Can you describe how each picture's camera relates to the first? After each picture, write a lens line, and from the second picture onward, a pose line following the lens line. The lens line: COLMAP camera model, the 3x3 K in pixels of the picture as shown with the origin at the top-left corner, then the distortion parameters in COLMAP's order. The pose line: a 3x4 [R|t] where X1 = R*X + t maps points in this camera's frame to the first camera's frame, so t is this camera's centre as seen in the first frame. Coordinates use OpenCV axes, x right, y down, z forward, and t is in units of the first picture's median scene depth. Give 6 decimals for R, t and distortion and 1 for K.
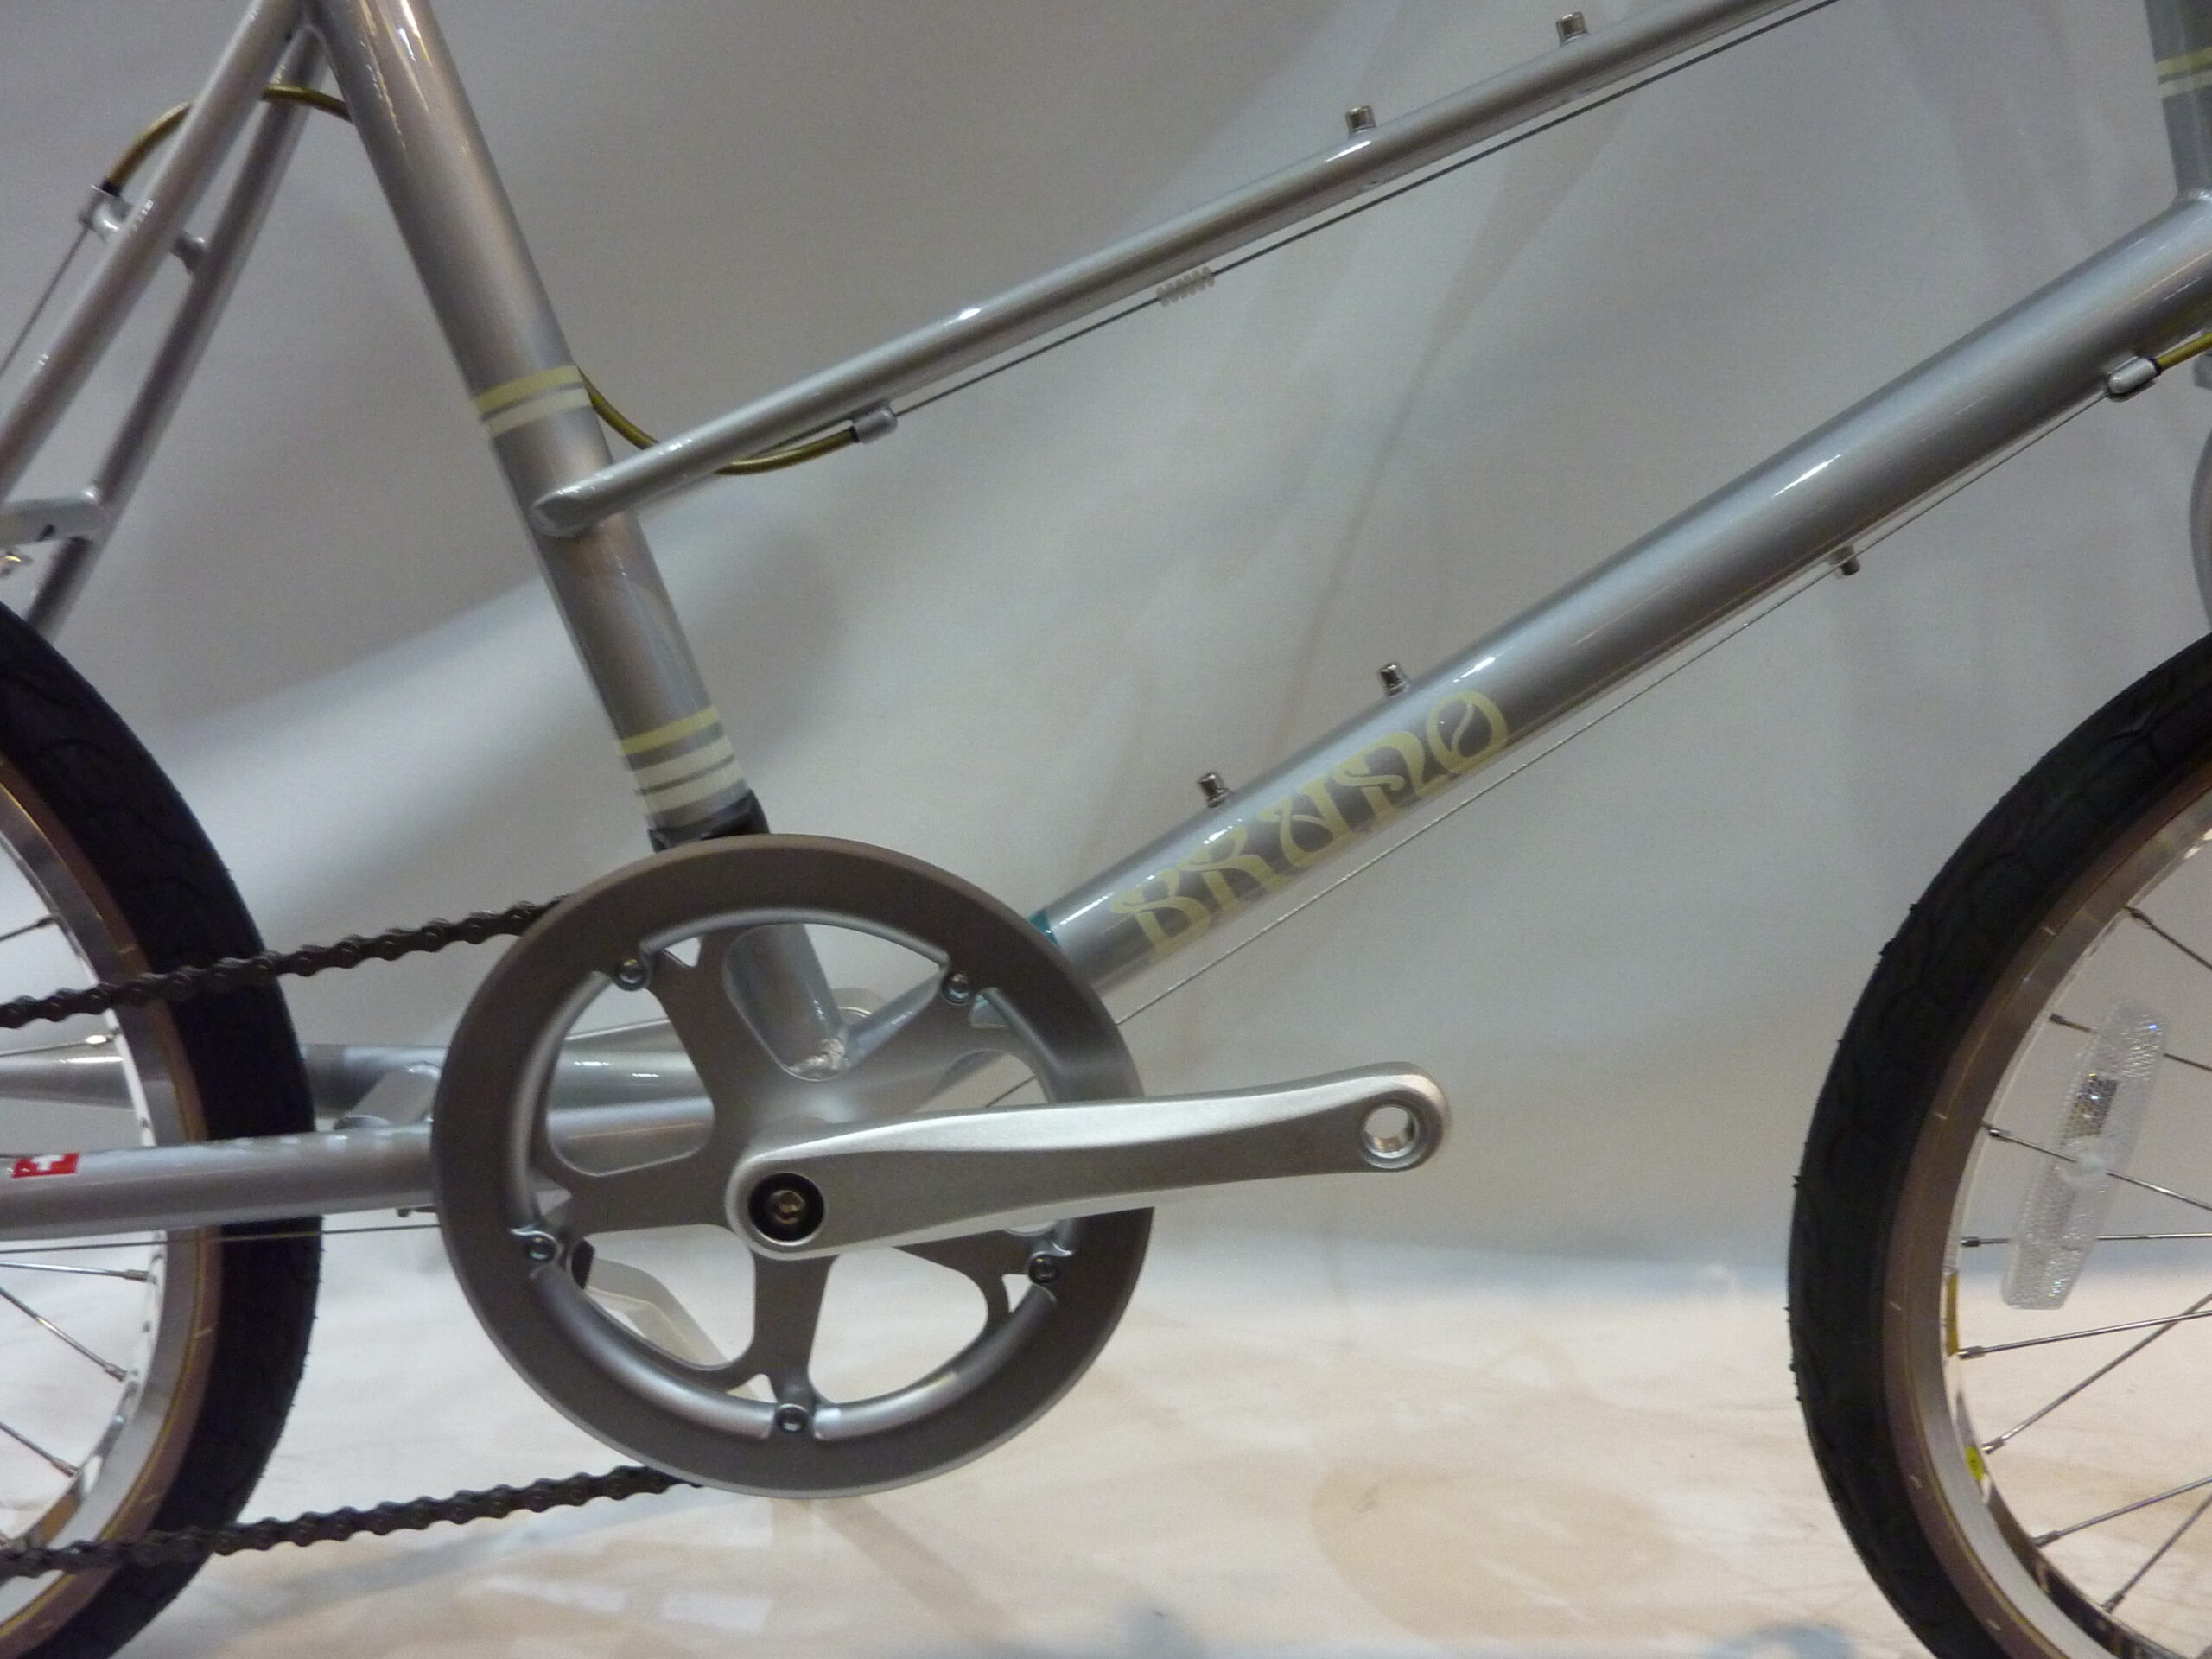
lens RADIAL K [[1724.8, 0, 1105.6], [0, 1724.8, 835.3], [0, 0, 1]] dist [-0.018575, -0.012638]
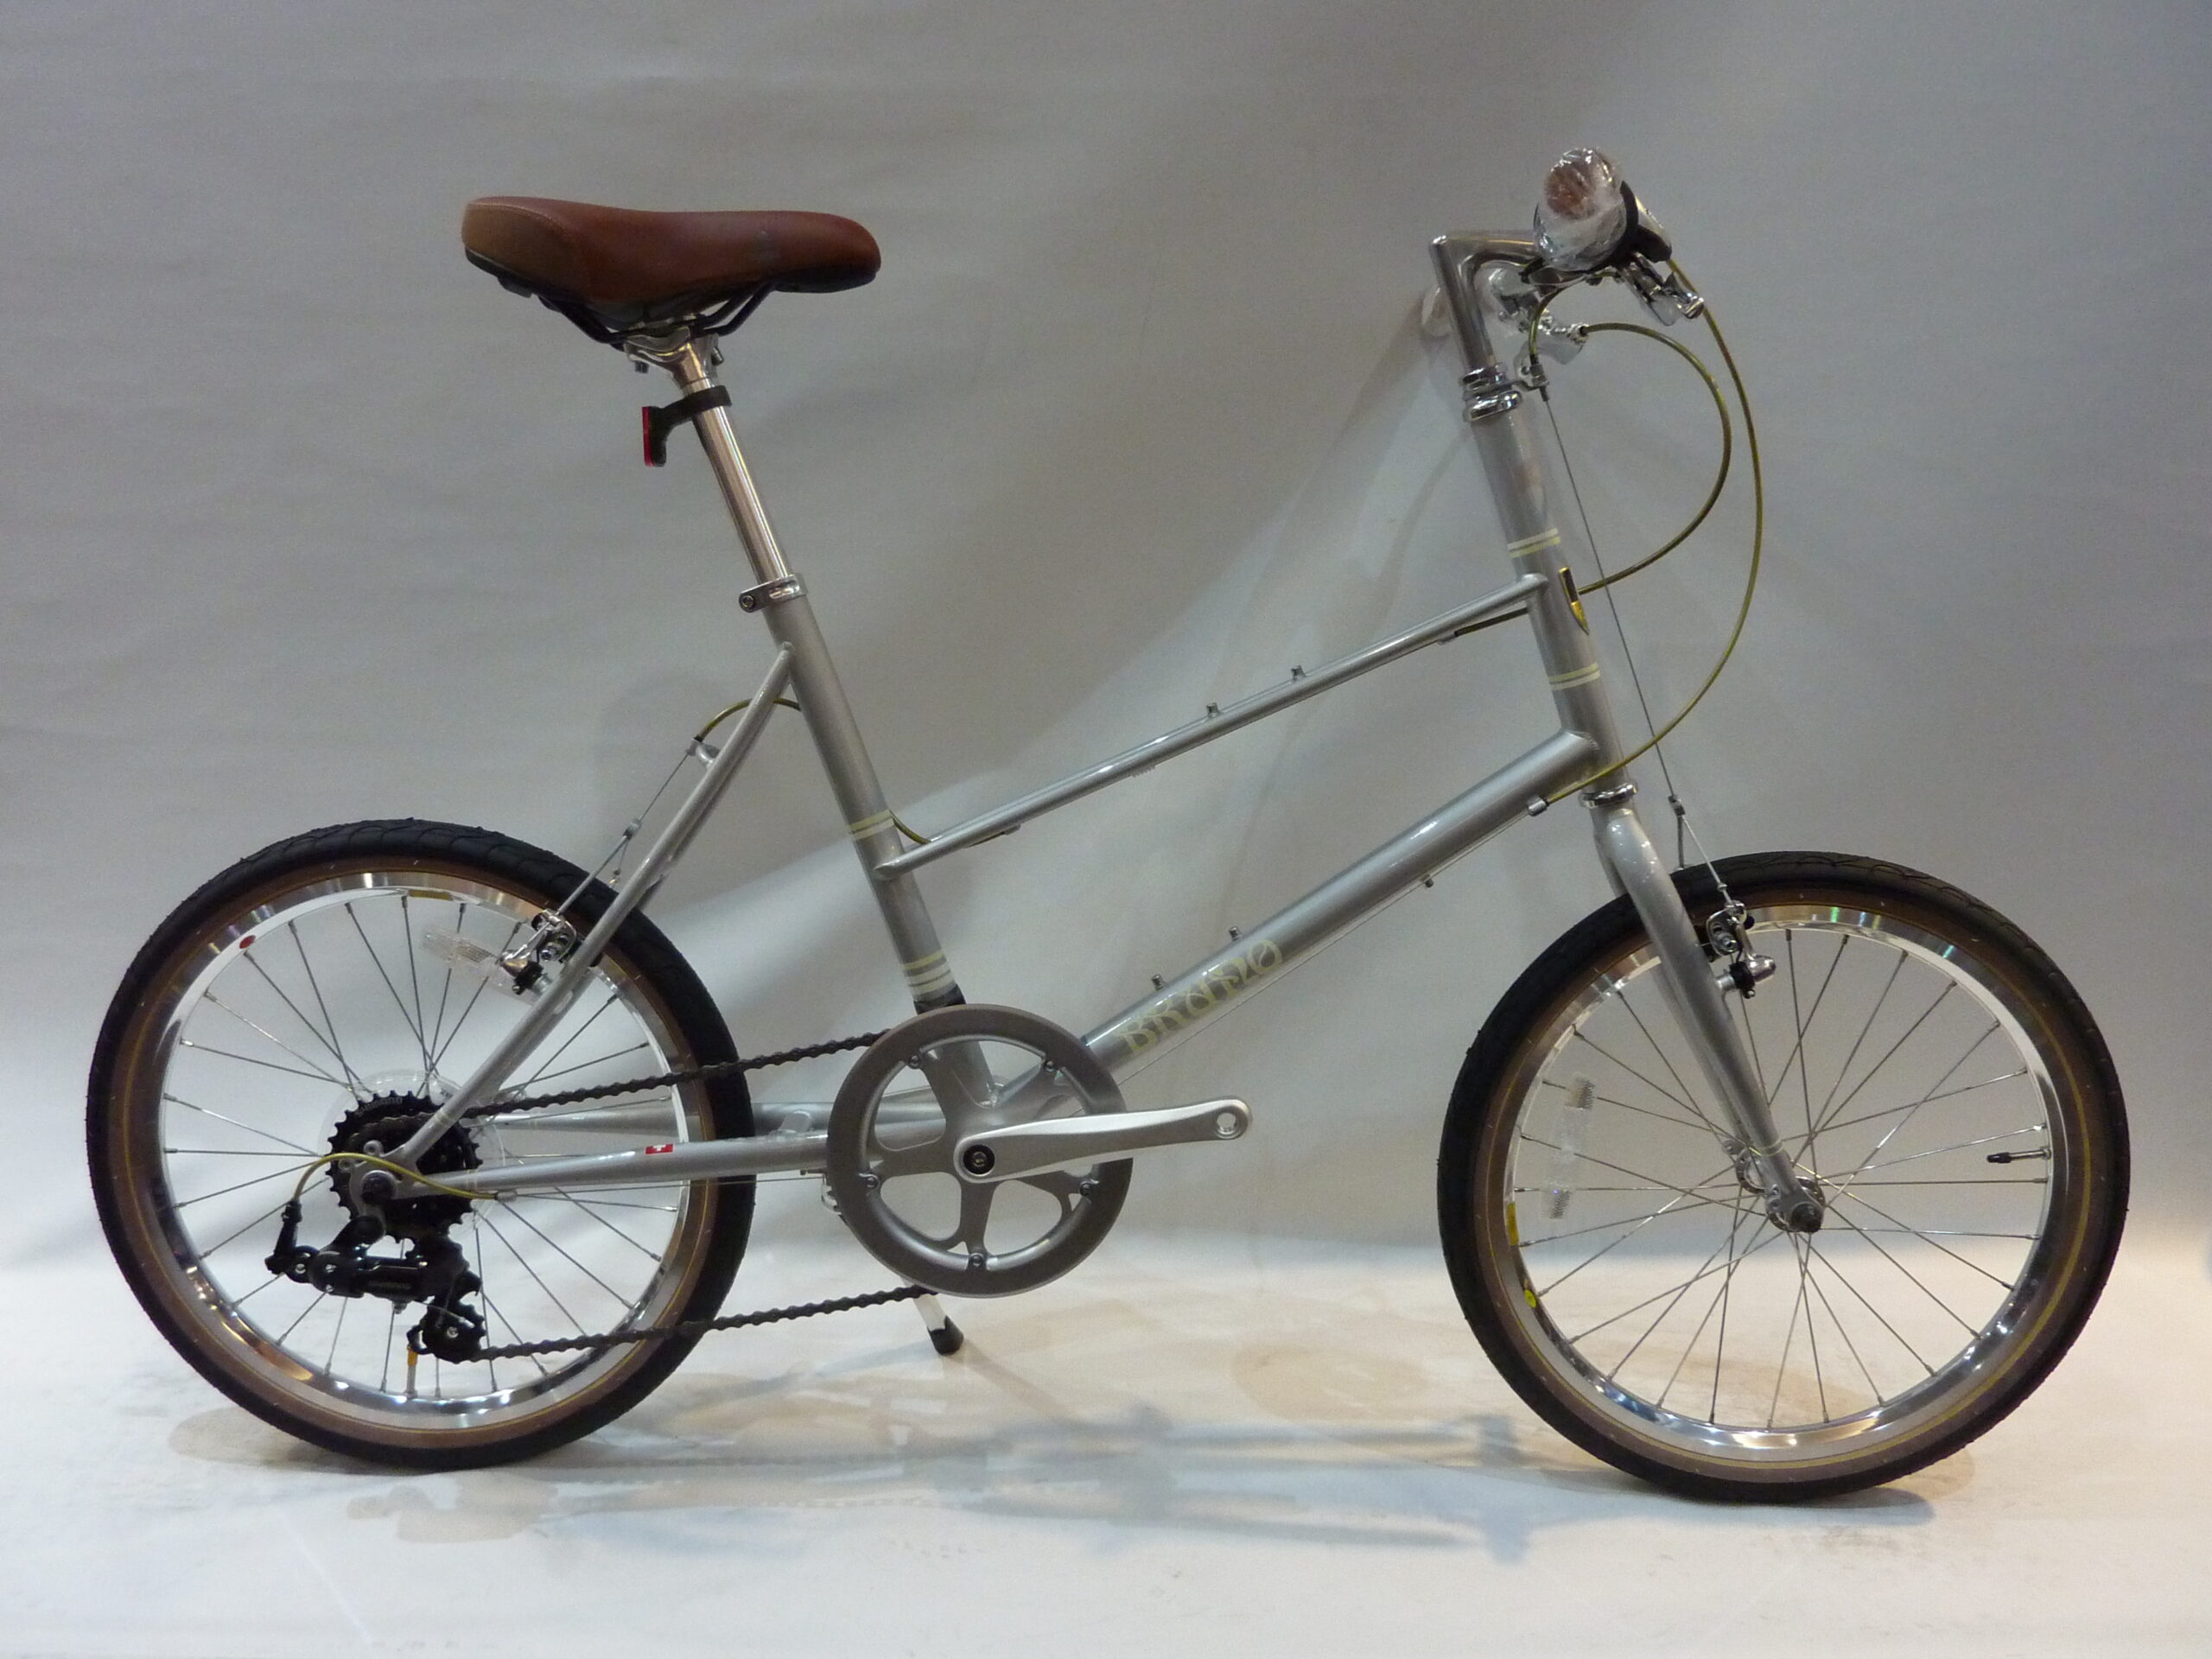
lens RADIAL K [[1724.8, 0, 1116.2], [0, 1724.8, 827.4], [0, 0, 1]] dist [-0.018575, -0.012638]
pose [[0.999810, -0.010696, -0.016317, 0.046794], [0.009145, 0.995688, -0.092319, -0.020924], [0.017234, 0.092152, 0.995596, -1.336901]]
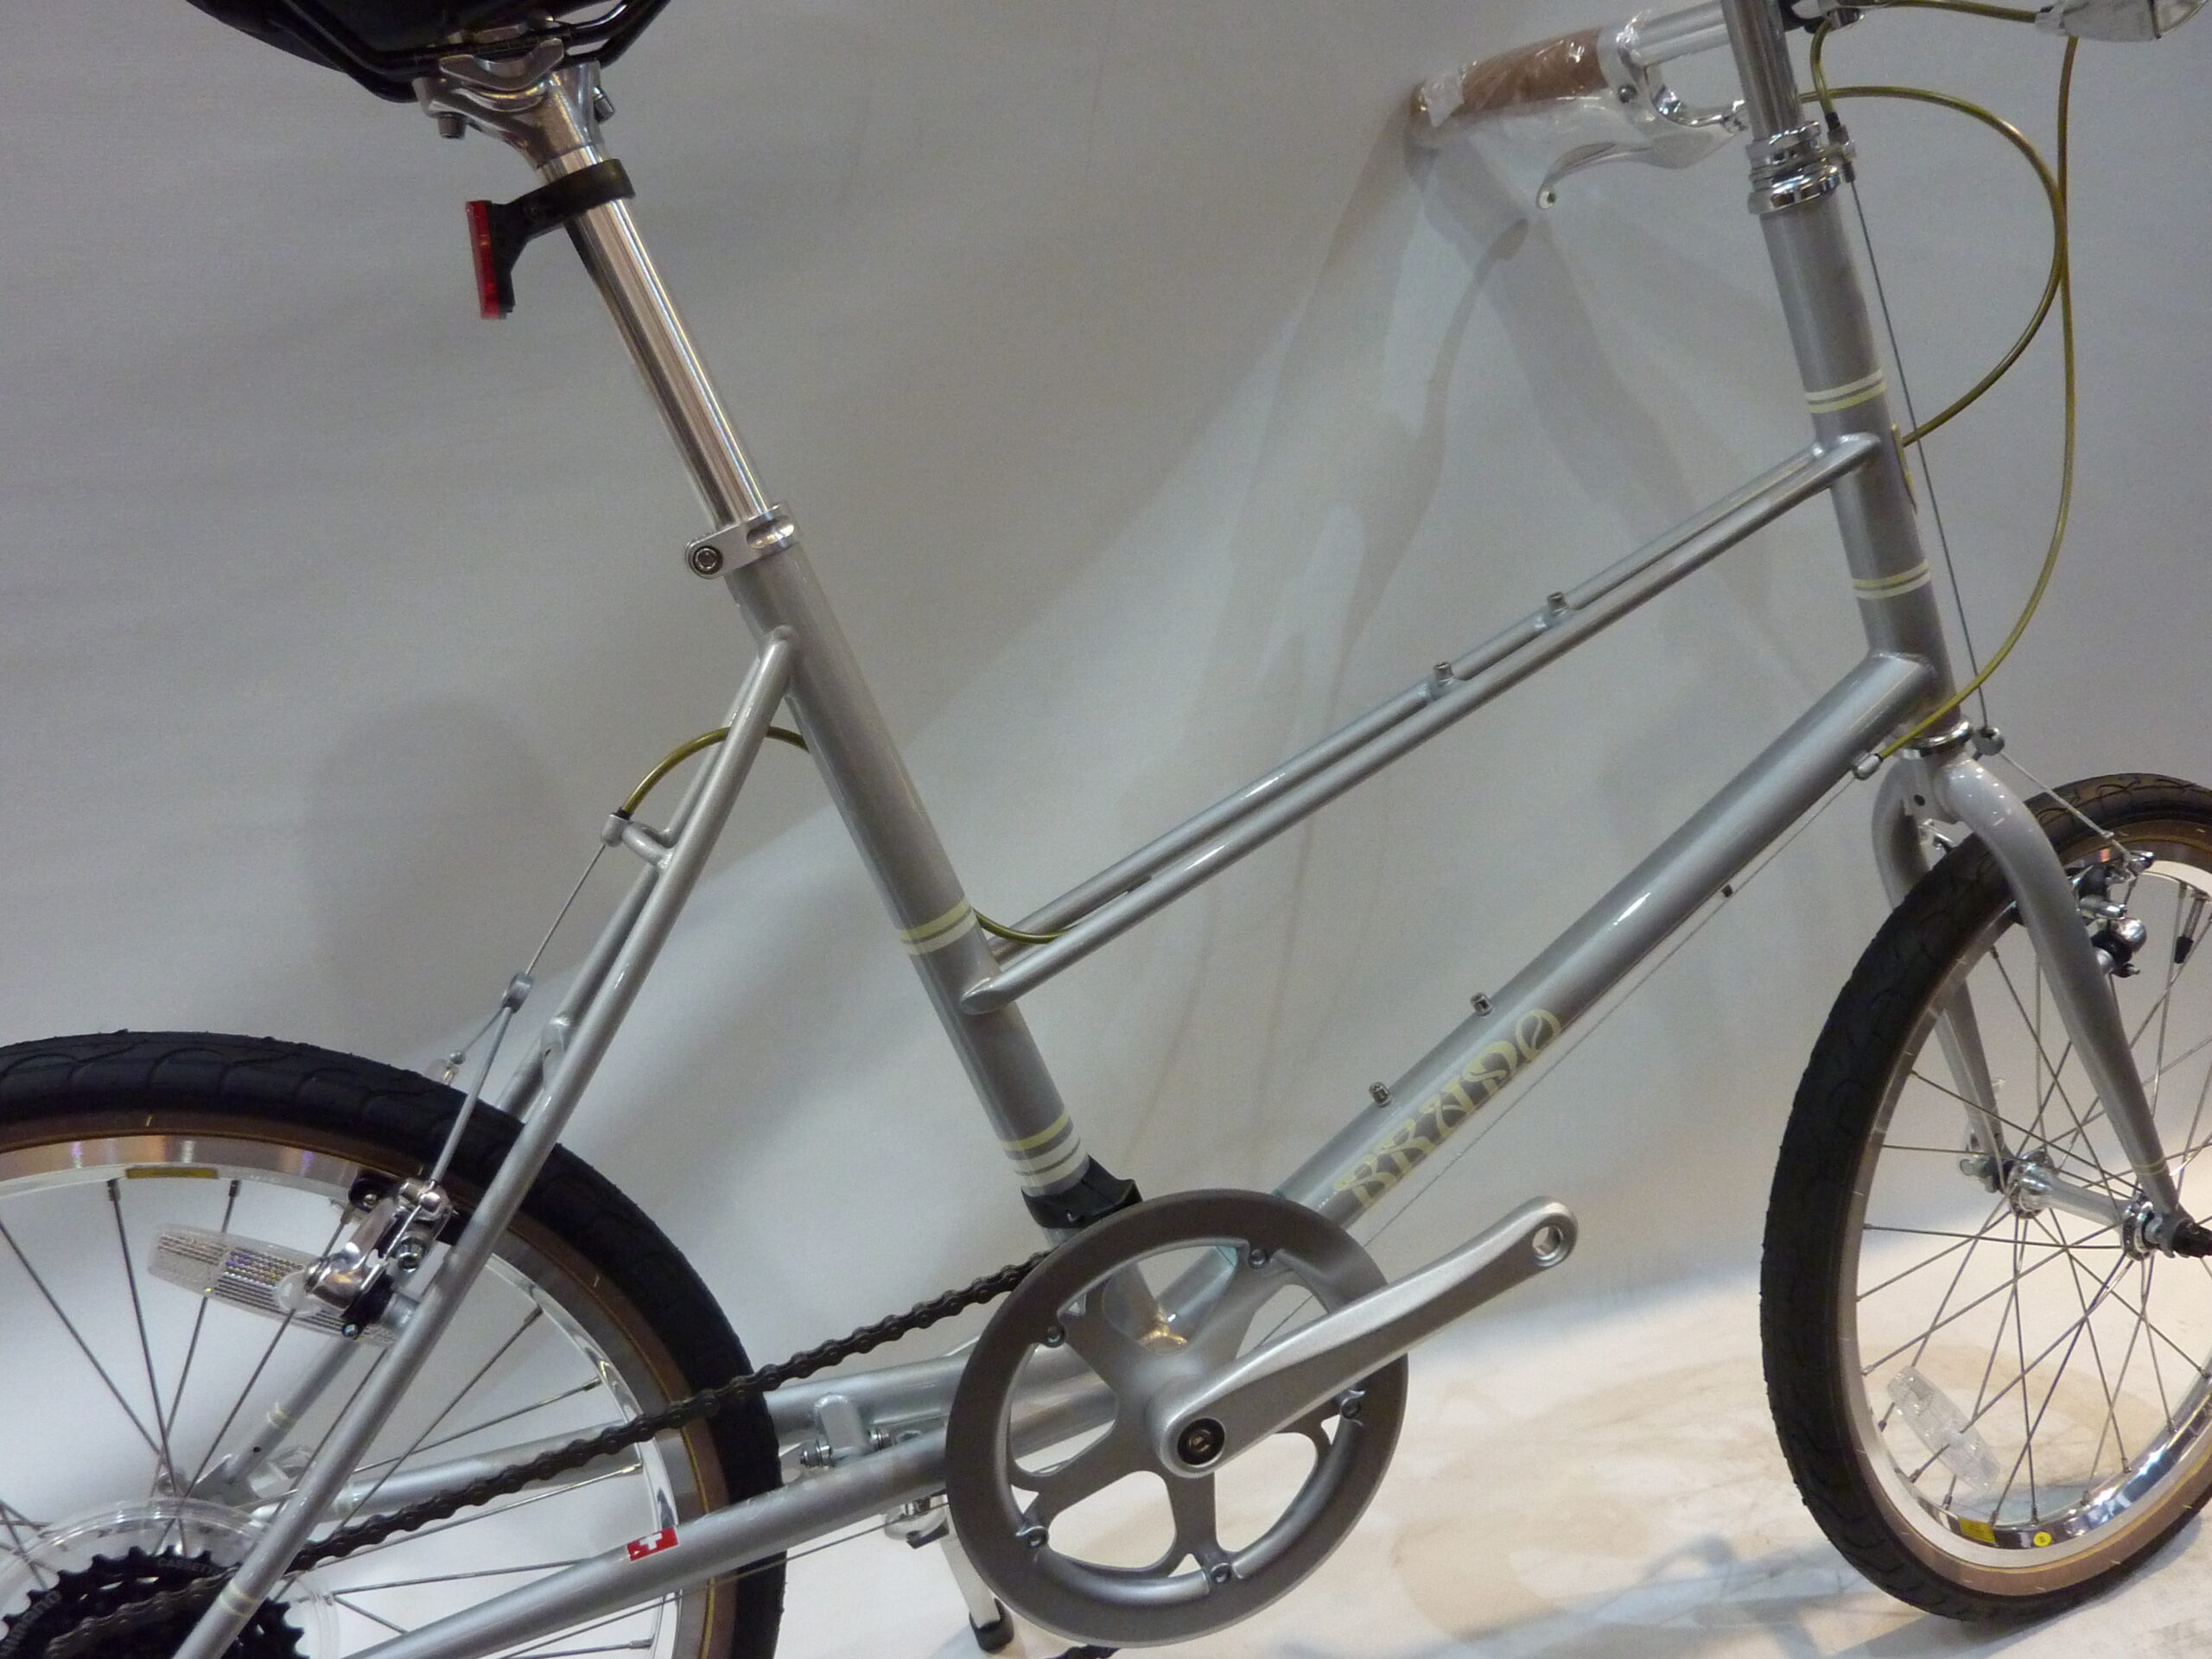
lens RADIAL K [[1724.8, 0, 1114.5], [0, 1724.8, 812.7], [0, 0, 1]] dist [-0.018575, -0.012638]
pose [[0.946037, -0.131758, 0.296065, -0.583872], [0.140928, 0.989972, -0.009746, -0.294586], [-0.291812, 0.050944, 0.955118, -0.387732]]
